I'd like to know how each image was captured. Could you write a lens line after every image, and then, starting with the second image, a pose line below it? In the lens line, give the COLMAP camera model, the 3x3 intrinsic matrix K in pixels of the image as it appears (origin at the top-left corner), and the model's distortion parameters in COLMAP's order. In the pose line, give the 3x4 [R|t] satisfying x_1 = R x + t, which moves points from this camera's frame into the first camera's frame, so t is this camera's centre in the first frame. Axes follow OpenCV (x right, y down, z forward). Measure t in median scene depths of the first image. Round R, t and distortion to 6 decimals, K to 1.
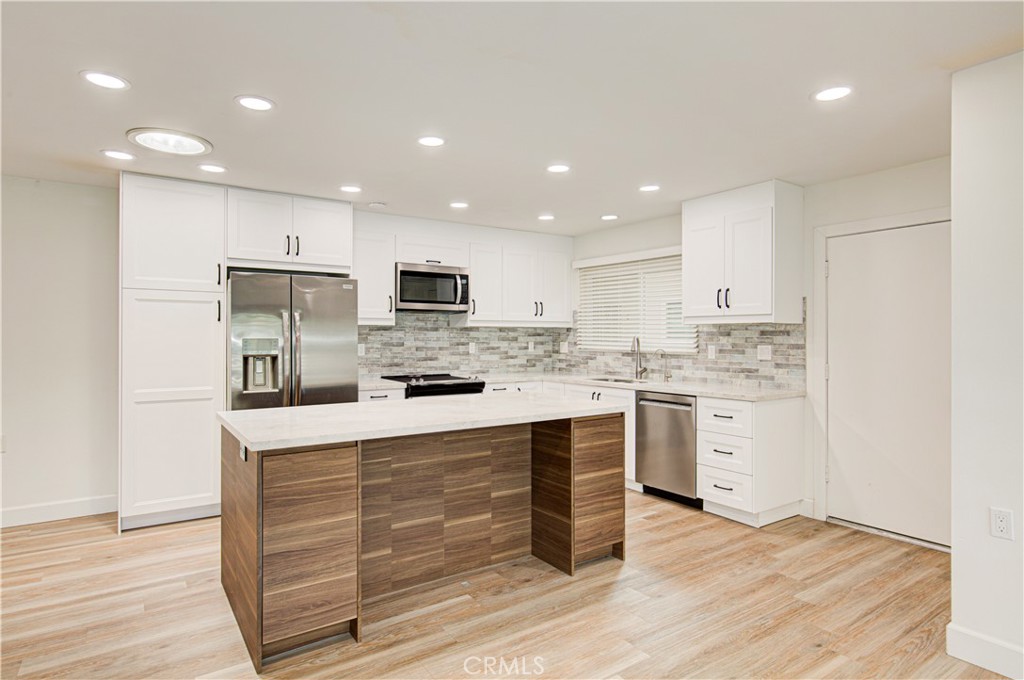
lens RADIAL K [[562.1, 0, 511.3], [0, 562.1, 337.4], [0, 0, 1]] dist [-0.007769, 0.008219]
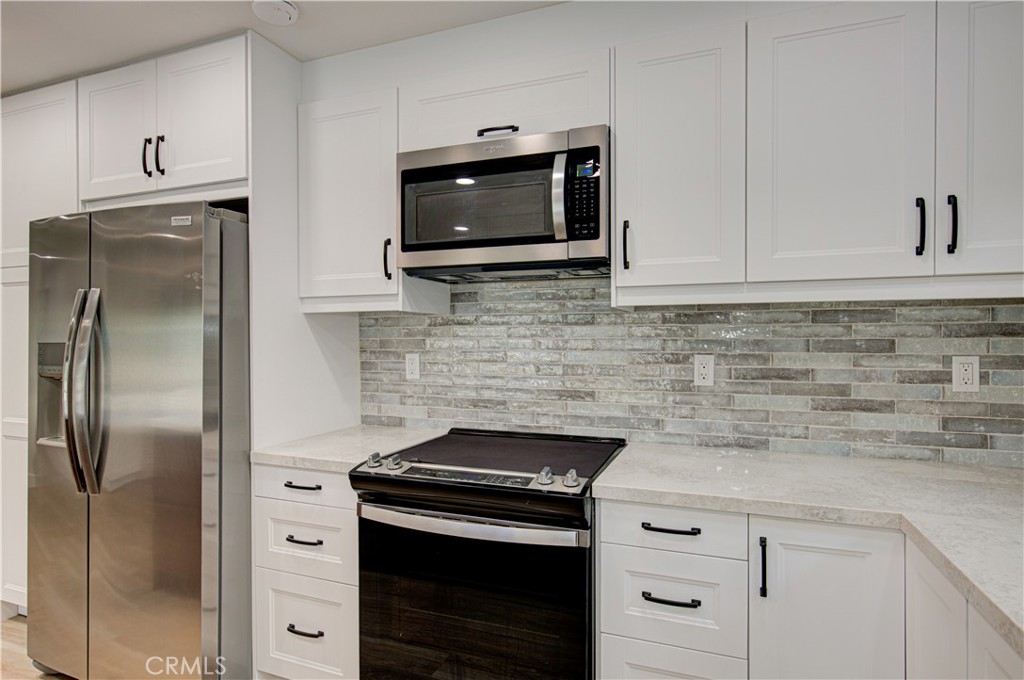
lens RADIAL K [[562.1, 0, 511.5], [0, 562.1, 344.9], [0, 0, 1]] dist [-0.007769, 0.008219]
pose [[0.564825, 0.007511, -0.825177, 0.187135], [0.000290, 0.999957, 0.009301, -0.000591], [0.825211, -0.005493, 0.564798, 0.903416]]
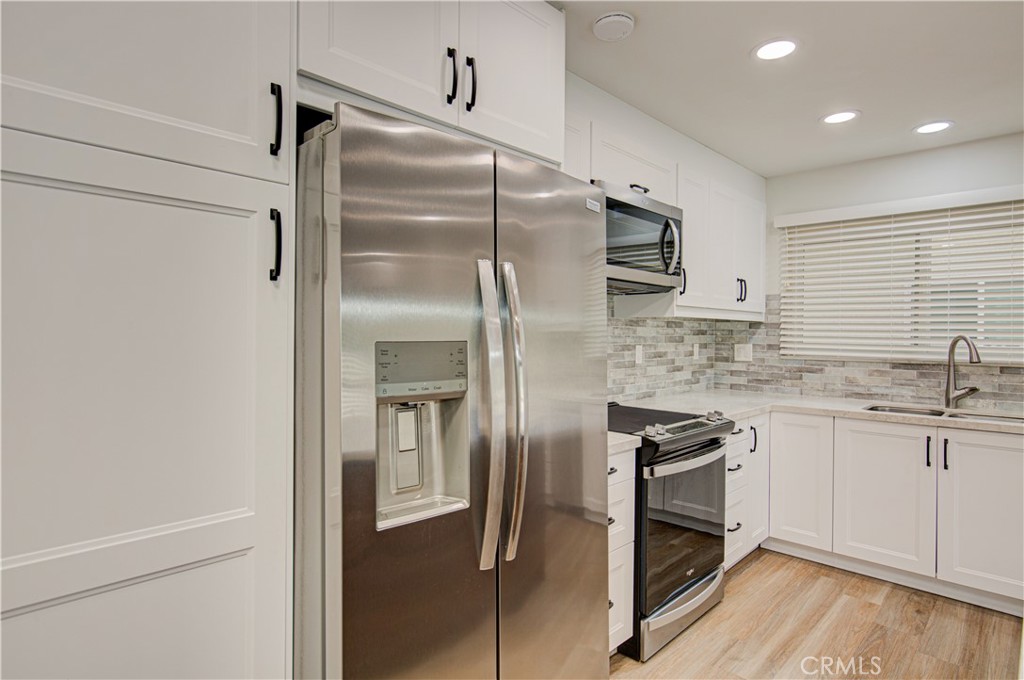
lens RADIAL K [[562.1, 0, 507.2], [0, 562.1, 334.6], [0, 0, 1]] dist [-0.007769, 0.008219]
pose [[0.980047, 0.005008, 0.198701, -0.402912], [-0.005275, 0.999986, 0.000815, -0.002157], [-0.198694, -0.001847, 0.980060, 0.589523]]
